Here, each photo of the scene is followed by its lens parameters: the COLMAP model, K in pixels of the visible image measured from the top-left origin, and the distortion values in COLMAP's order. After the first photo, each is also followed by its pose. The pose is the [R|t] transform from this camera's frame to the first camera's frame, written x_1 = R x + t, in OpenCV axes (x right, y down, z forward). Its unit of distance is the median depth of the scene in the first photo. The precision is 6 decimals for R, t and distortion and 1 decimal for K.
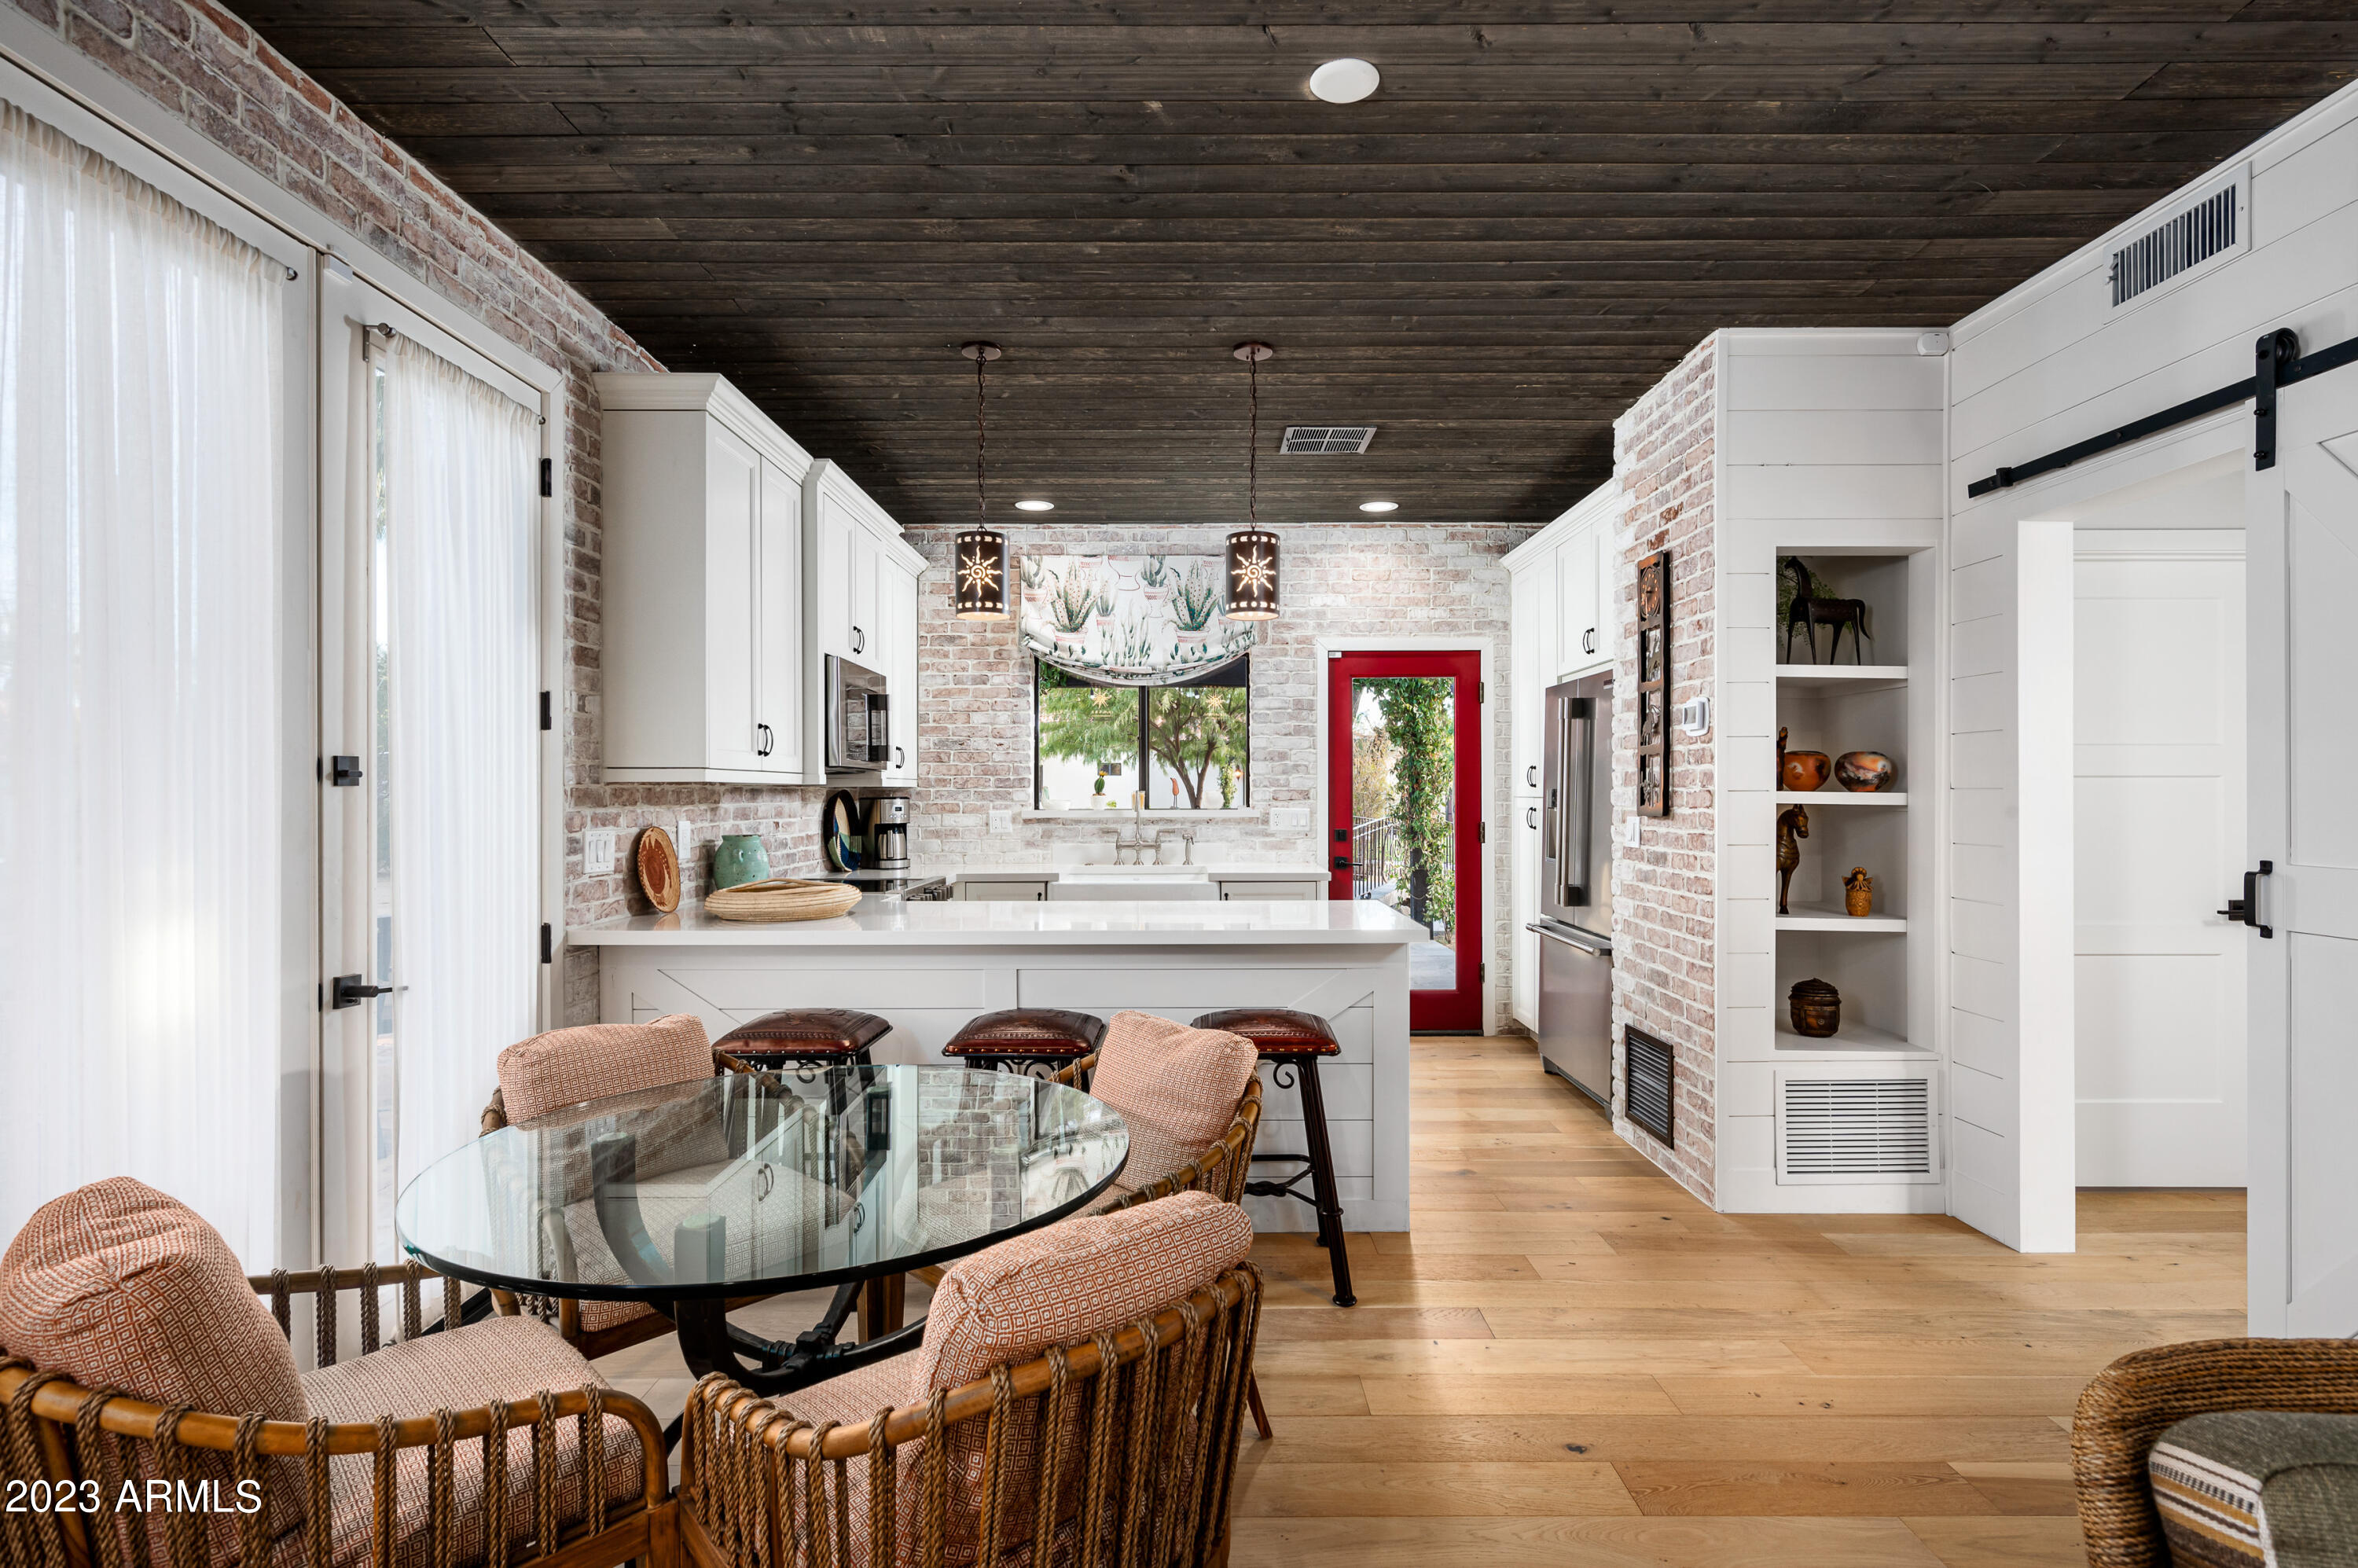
lens RADIAL K [[1164.0, 0, 1179.6], [0, 1164.0, 788.9], [0, 0, 1]] dist [0.000622, 0.000023]
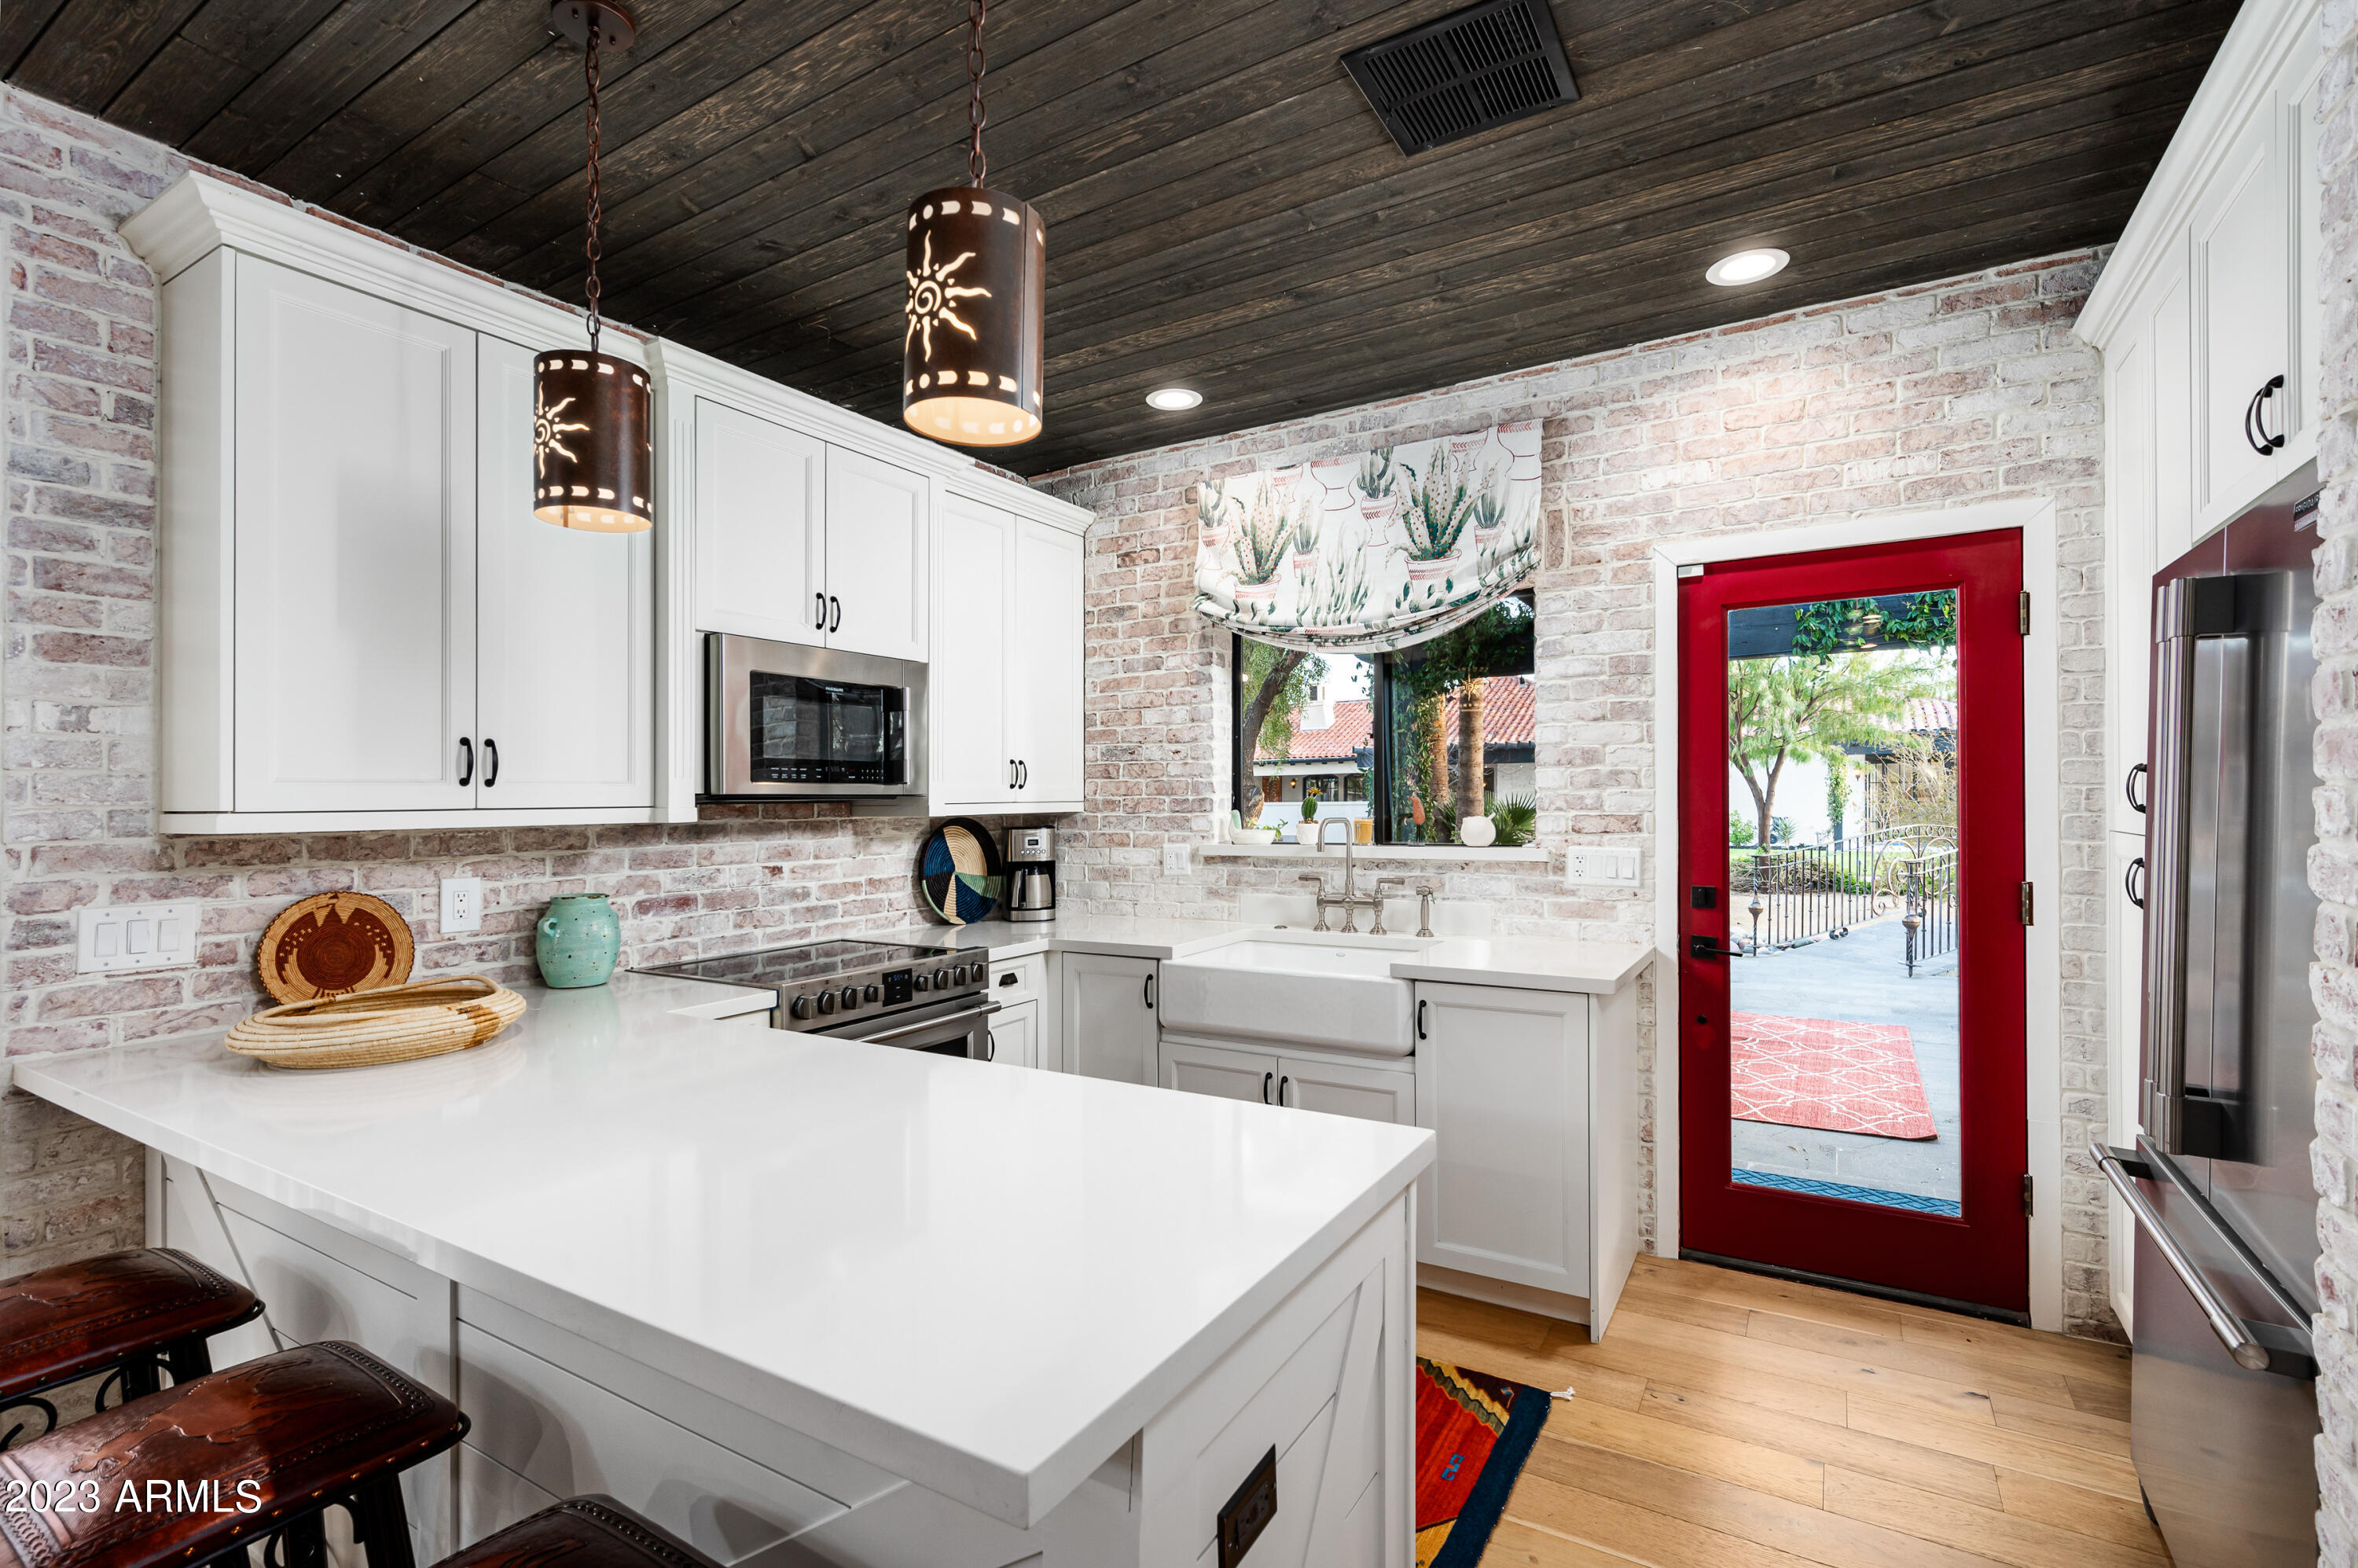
lens RADIAL K [[1074.0, 0, 1178.2], [0, 1074.0, 800.4], [0, 0, 1]] dist [0.001169, 0.000155]
pose [[0.855332, -0.007657, -0.518023, 0.189551], [0.012370, 0.999908, 0.005645, -0.012046], [0.517932, -0.011236, 0.855348, 0.435562]]
